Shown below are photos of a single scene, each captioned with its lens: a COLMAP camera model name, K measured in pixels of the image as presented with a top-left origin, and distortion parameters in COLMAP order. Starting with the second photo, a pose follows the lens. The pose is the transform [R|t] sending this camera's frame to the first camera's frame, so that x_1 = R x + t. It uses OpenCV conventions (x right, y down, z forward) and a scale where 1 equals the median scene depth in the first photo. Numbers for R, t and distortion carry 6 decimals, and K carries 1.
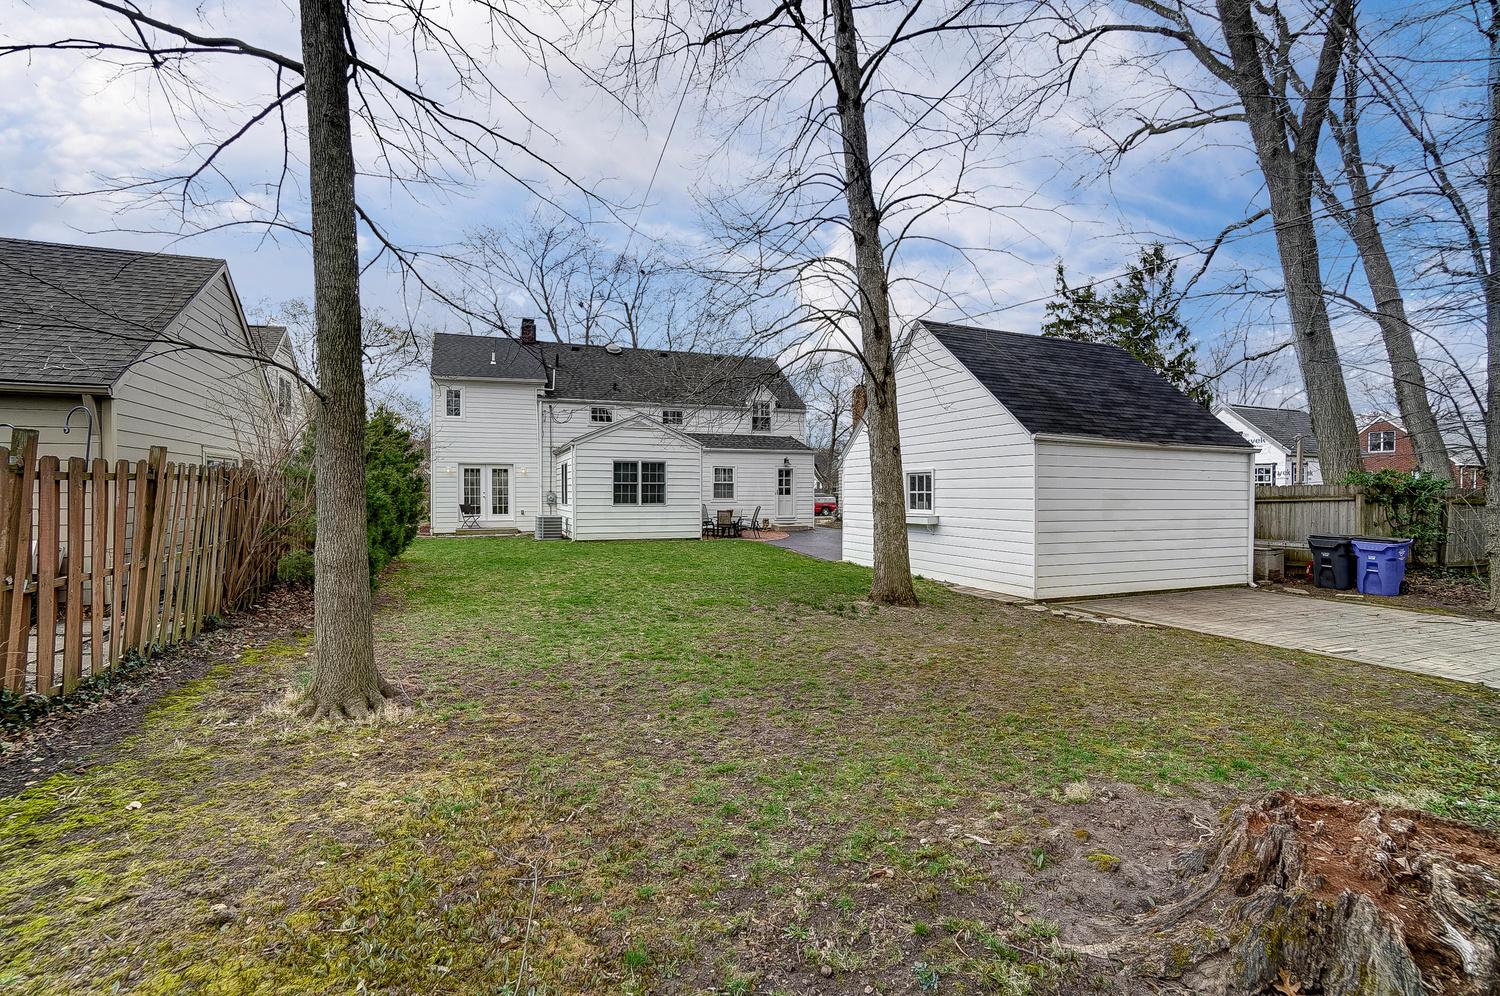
lens RADIAL K [[668.4, 0, 743.2], [0, 668.4, 497.2], [0, 0, 1]] dist [-0.059414, 0.023940]
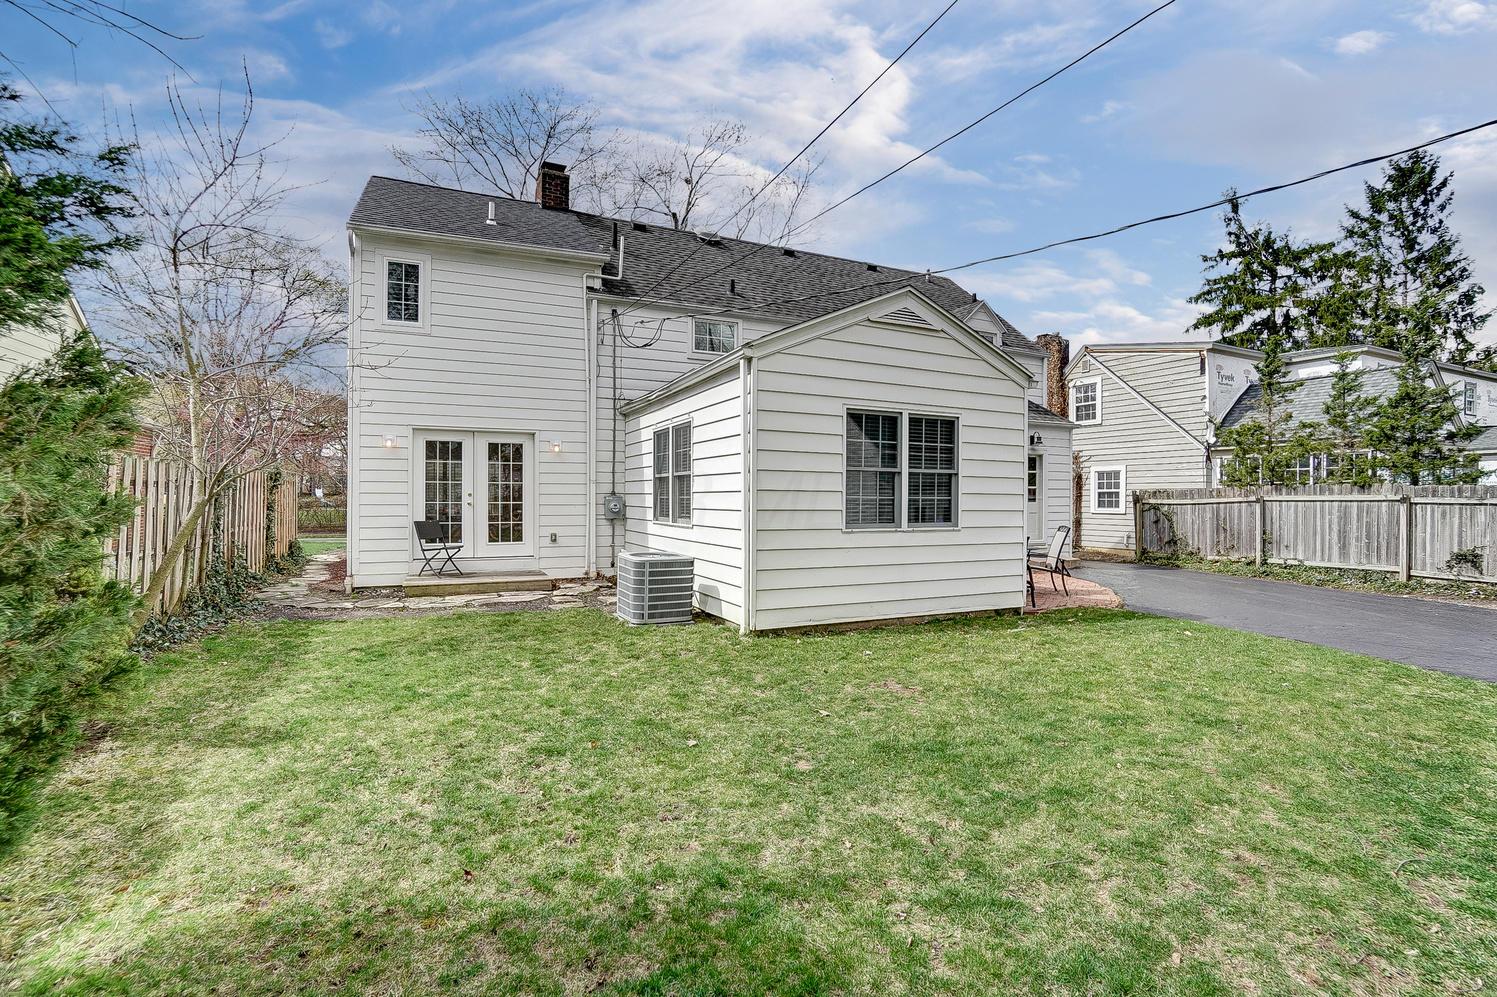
lens RADIAL K [[667.1, 0, 741.7], [0, 667.1, 497.7], [0, 0, 1]] dist [-0.059414, 0.023940]
pose [[0.998627, 0.003652, 0.052262, -0.234178], [-0.003261, 0.999966, -0.007565, -0.002165], [-0.052288, 0.007384, 0.998605, 0.550793]]
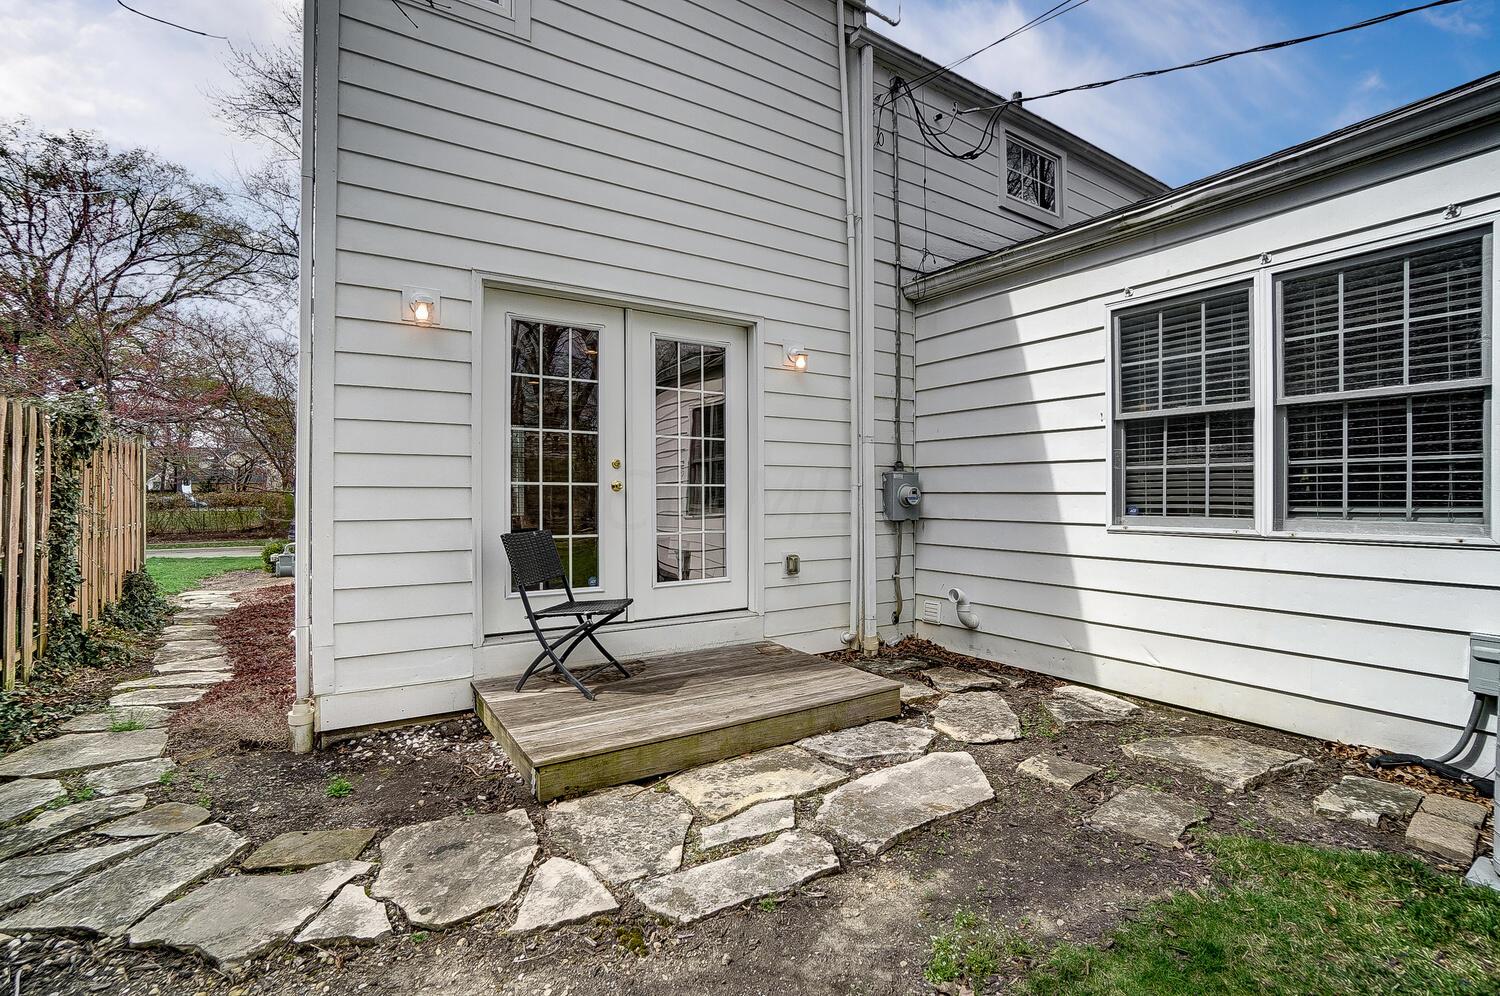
lens RADIAL K [[668.4, 0, 743.2], [0, 668.4, 497.2], [0, 0, 1]] dist [-0.059414, 0.023940]
pose [[0.982178, -0.000041, 0.187955, -0.399362], [0.001225, 0.999980, -0.006185, 0.003070], [-0.187951, 0.006305, 0.982158, 0.831850]]
